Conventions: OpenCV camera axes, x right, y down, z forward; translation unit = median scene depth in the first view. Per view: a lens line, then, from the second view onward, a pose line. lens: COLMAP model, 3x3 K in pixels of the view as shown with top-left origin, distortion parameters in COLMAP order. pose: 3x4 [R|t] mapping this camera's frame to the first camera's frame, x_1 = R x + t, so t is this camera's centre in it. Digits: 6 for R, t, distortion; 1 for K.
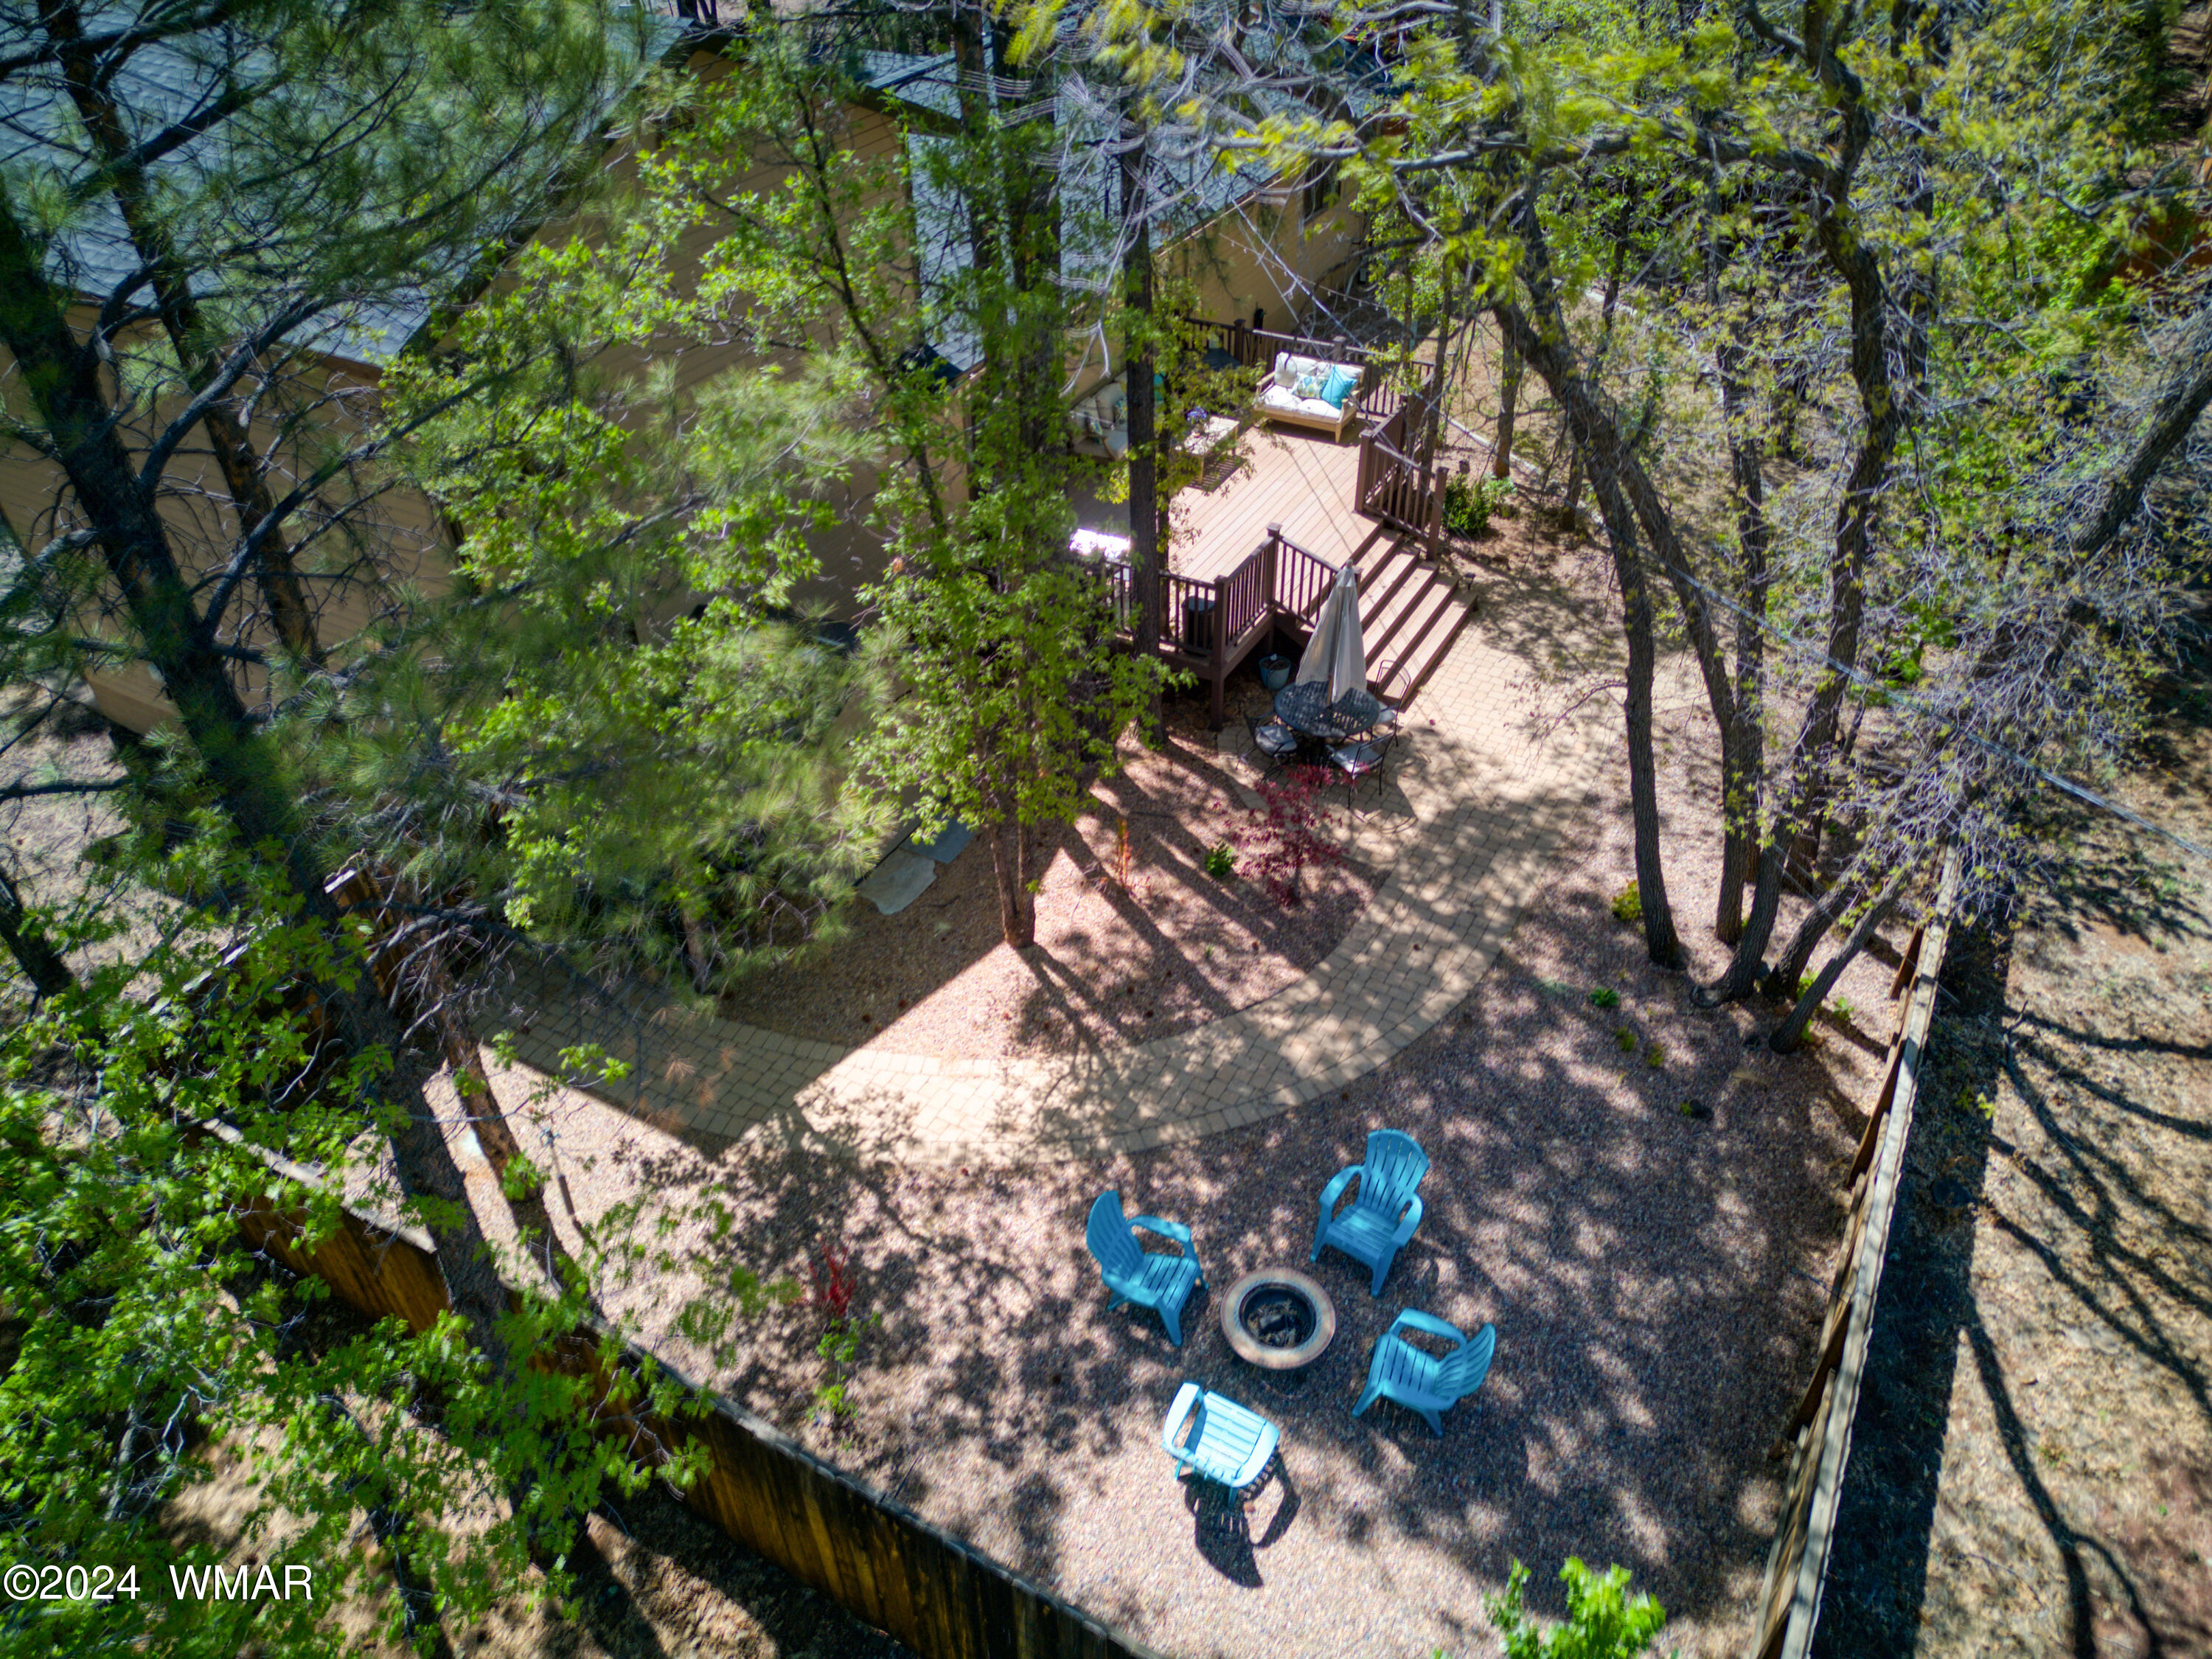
lens RADIAL K [[1577.6, 0, 1107.1], [0, 1577.6, 829.3], [0, 0, 1]] dist [0.004272, 0.000423]
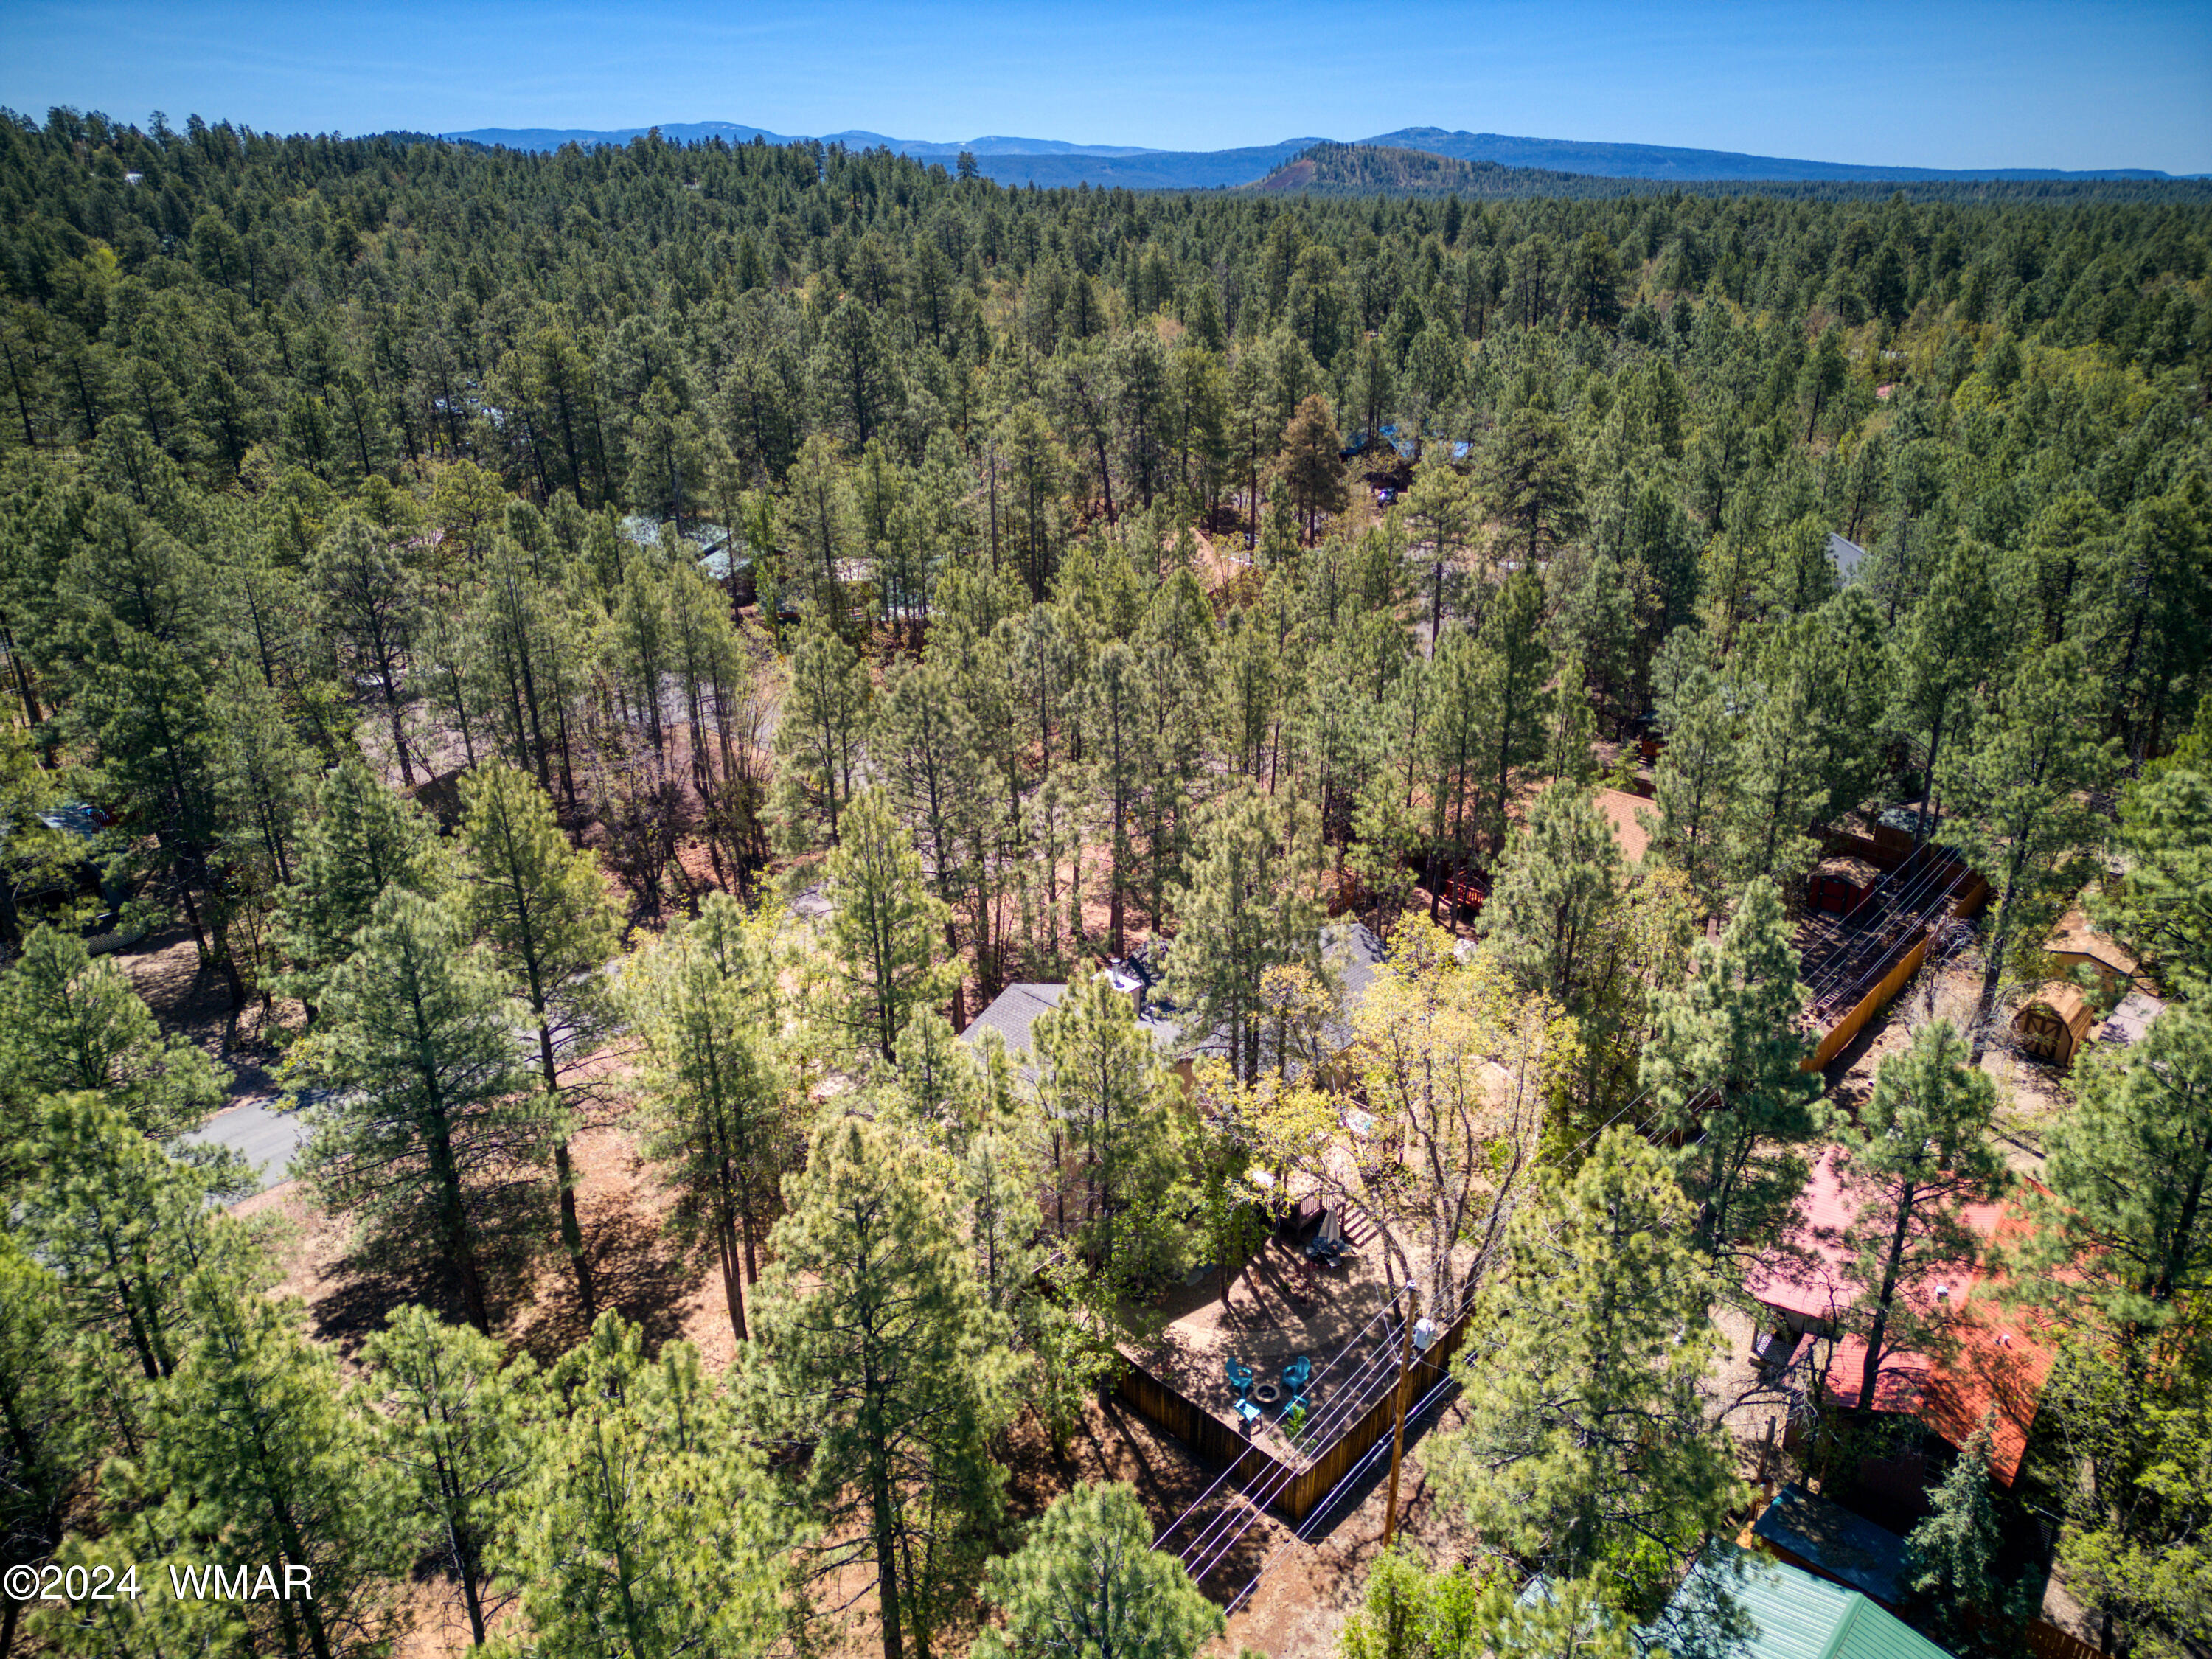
lens RADIAL K [[1577.6, 0, 1104.7], [0, 1577.6, 831.4], [0, 0, 1]] dist [0.004272, 0.000423]
pose [[0.974541, 0.118404, -0.190397, 0.227923], [-0.162166, 0.958645, -0.233883, -0.062659], [0.154830, 0.258804, 0.953440, -2.623599]]
